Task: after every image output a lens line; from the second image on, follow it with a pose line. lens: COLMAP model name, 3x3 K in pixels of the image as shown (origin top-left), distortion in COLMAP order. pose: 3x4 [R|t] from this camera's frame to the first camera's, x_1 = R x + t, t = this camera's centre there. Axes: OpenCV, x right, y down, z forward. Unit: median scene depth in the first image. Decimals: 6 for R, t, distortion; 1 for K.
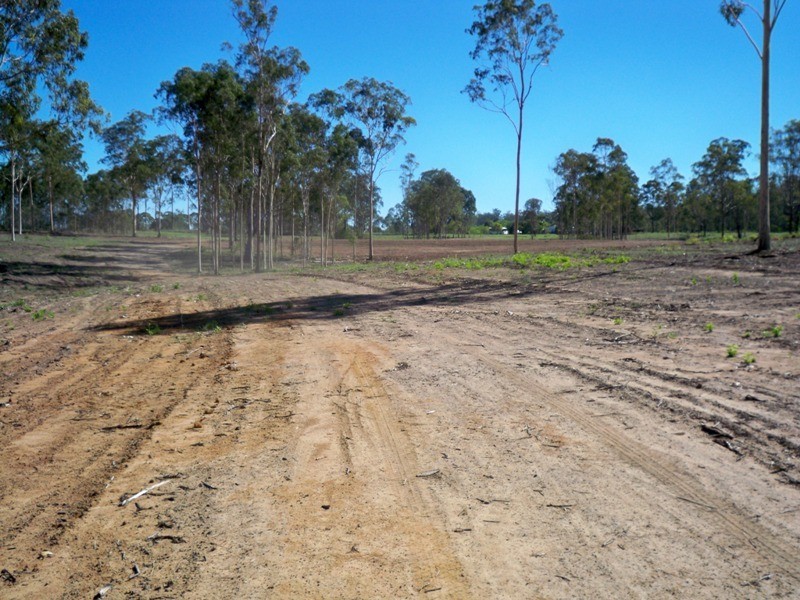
lens RADIAL K [[818.1, 0, 400.0], [0, 818.1, 300.0], [0, 0, 1]] dist [-0.064257, 0.003929]
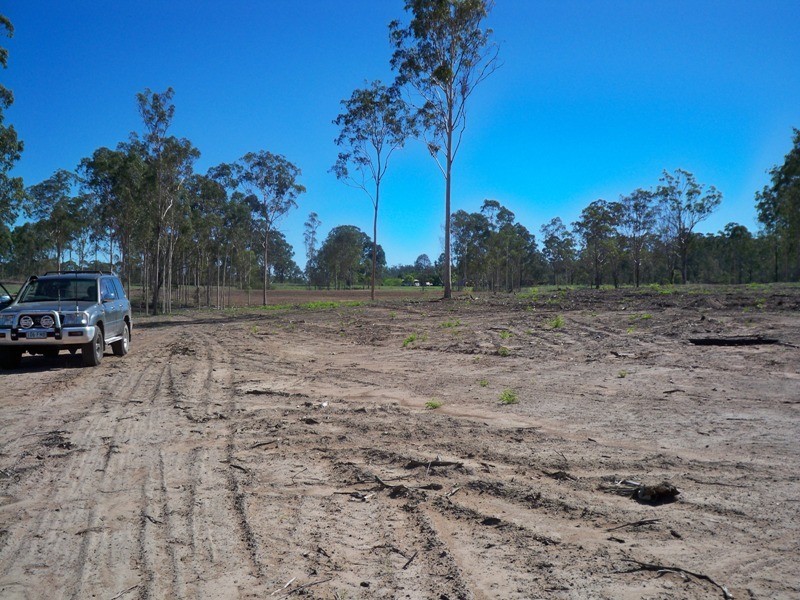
lens RADIAL K [[941.2, 0, 400.0], [0, 941.2, 300.0], [0, 0, 1]] dist [-0.001386, -0.000600]
pose [[0.999525, 0.009957, 0.029171, 0.115794], [-0.008082, 0.997937, -0.063688, 0.023231], [-0.029745, 0.063422, 0.997543, -0.330472]]
